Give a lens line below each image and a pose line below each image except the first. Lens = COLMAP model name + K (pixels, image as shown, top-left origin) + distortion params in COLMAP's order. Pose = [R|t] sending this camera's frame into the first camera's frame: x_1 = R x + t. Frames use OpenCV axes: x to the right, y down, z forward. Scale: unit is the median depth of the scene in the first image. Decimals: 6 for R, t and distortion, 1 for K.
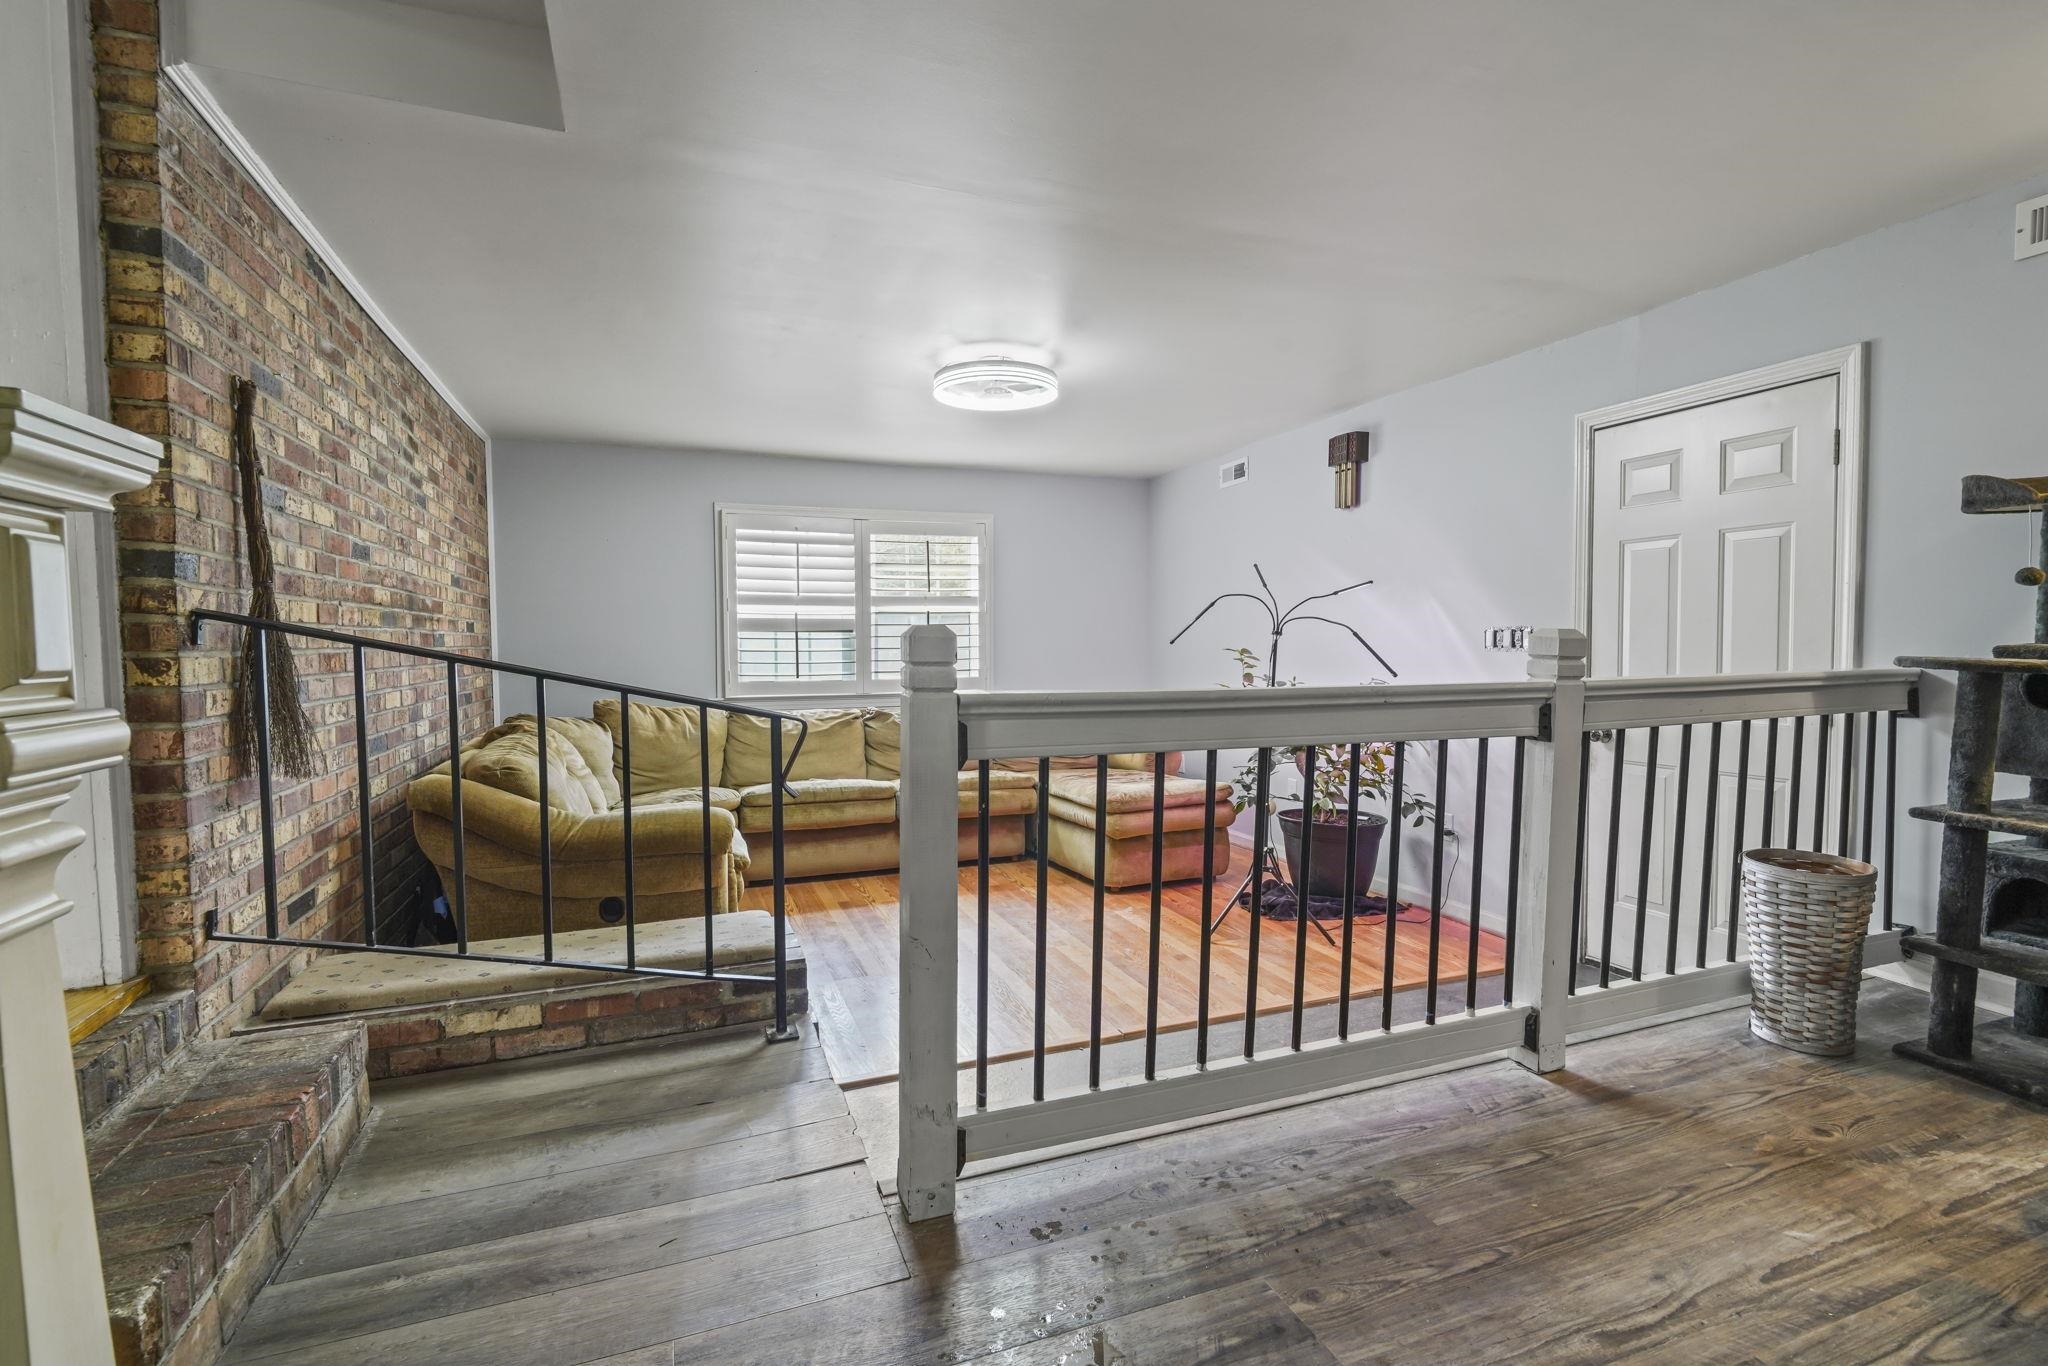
lens RADIAL K [[946.3, 0, 1025.6], [0, 946.3, 675.4], [0, 0, 1]] dist [-0.007020, -0.001012]
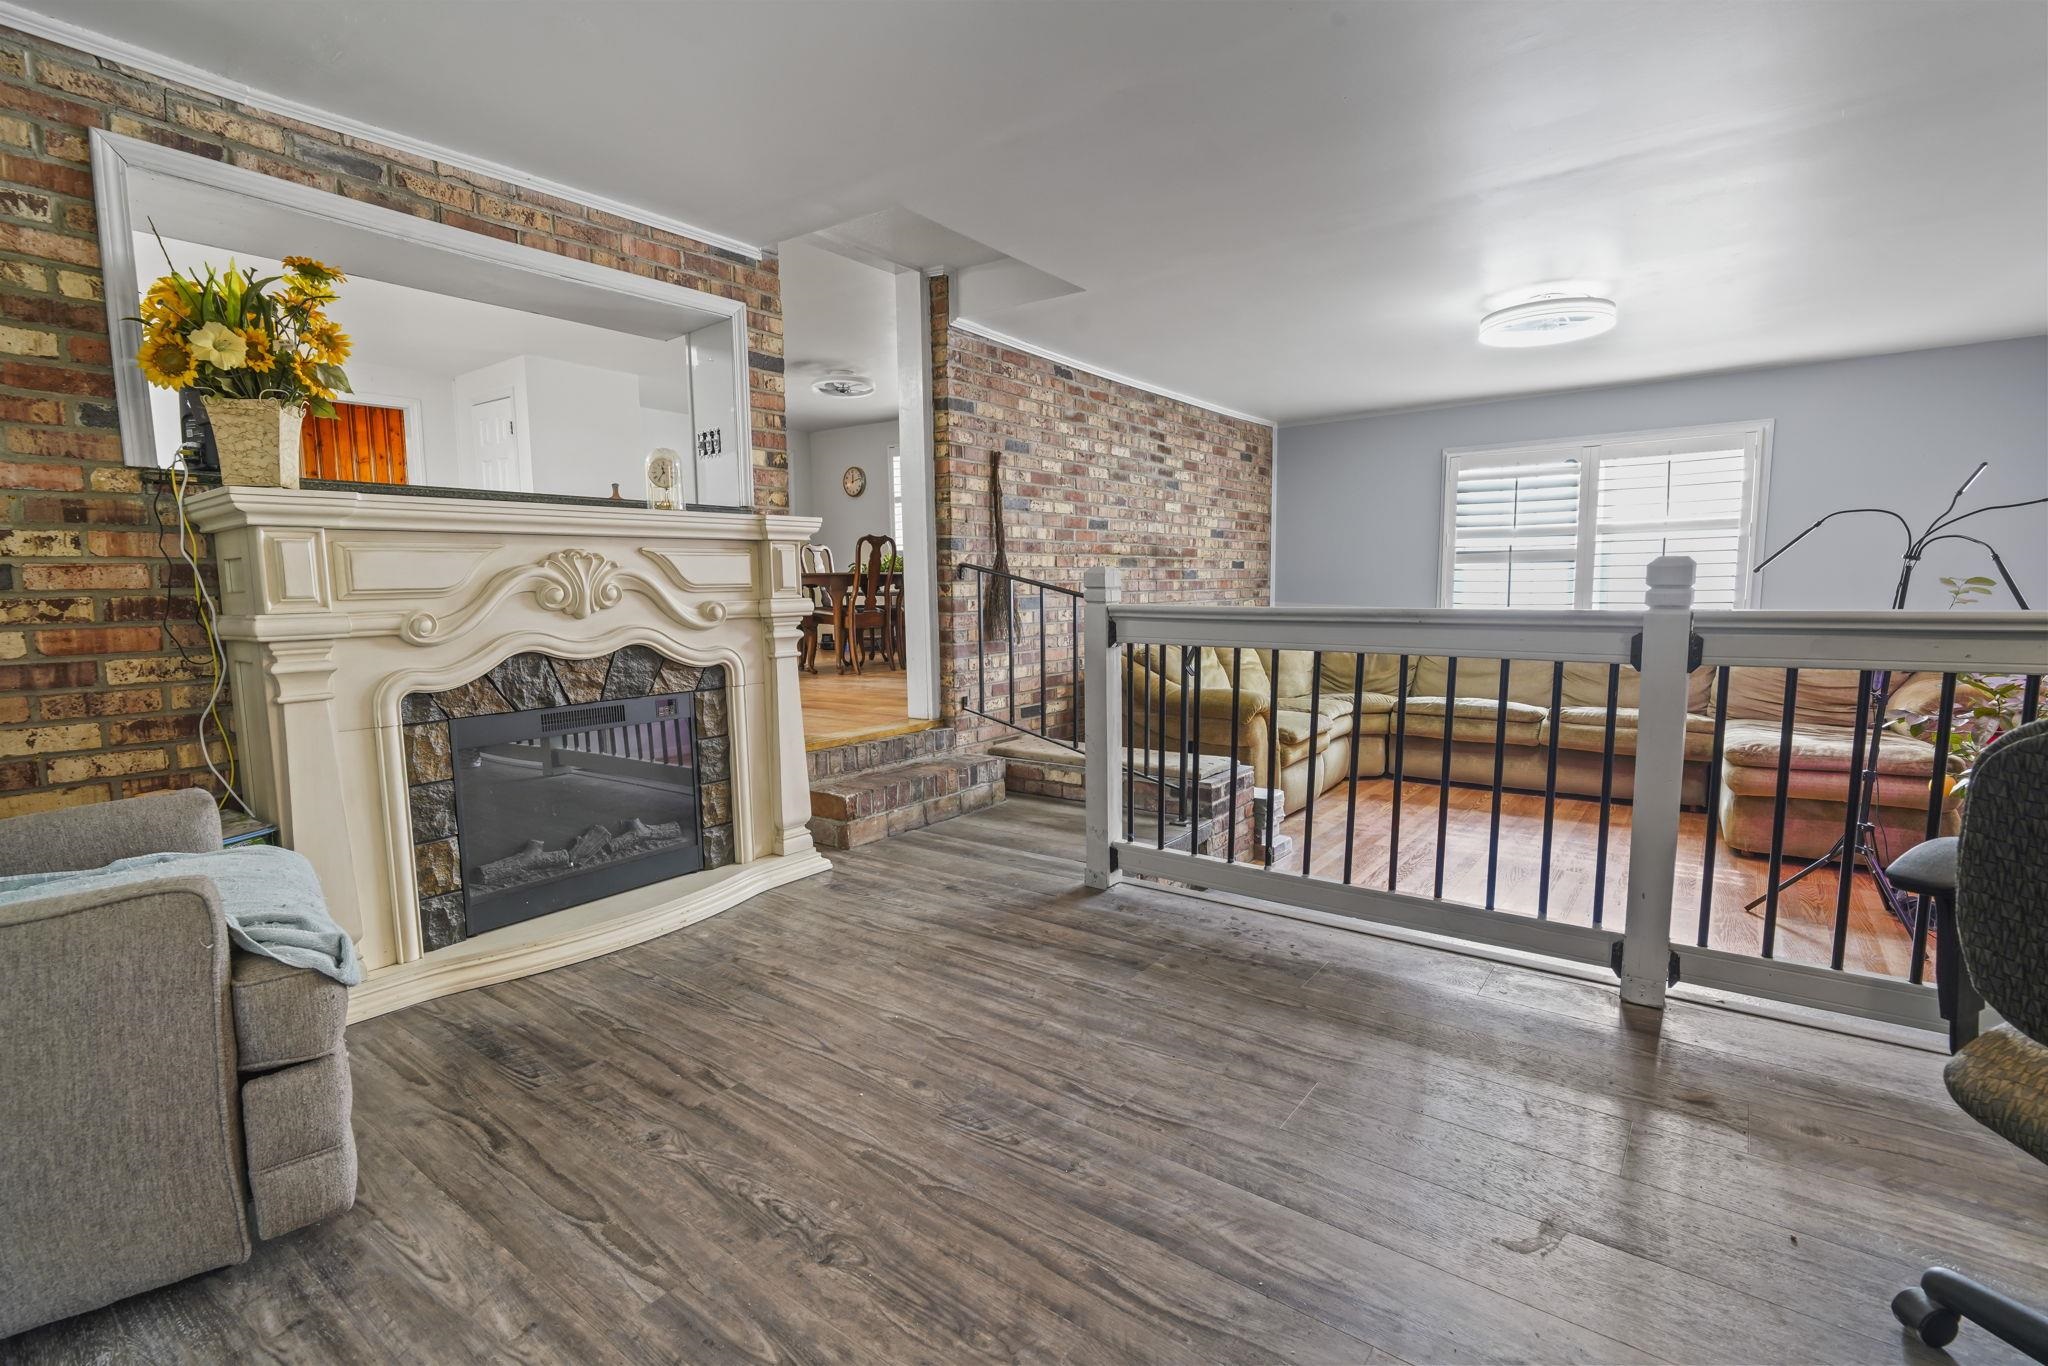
lens RADIAL K [[946.3, 0, 1025.6], [0, 946.3, 675.4], [0, 0, 1]] dist [-0.007020, -0.001012]
pose [[0.526676, 0.081677, -0.846133, 0.842833], [-0.019390, 0.996269, 0.084100, 0.002808], [0.849845, -0.027886, 0.526294, -0.052900]]
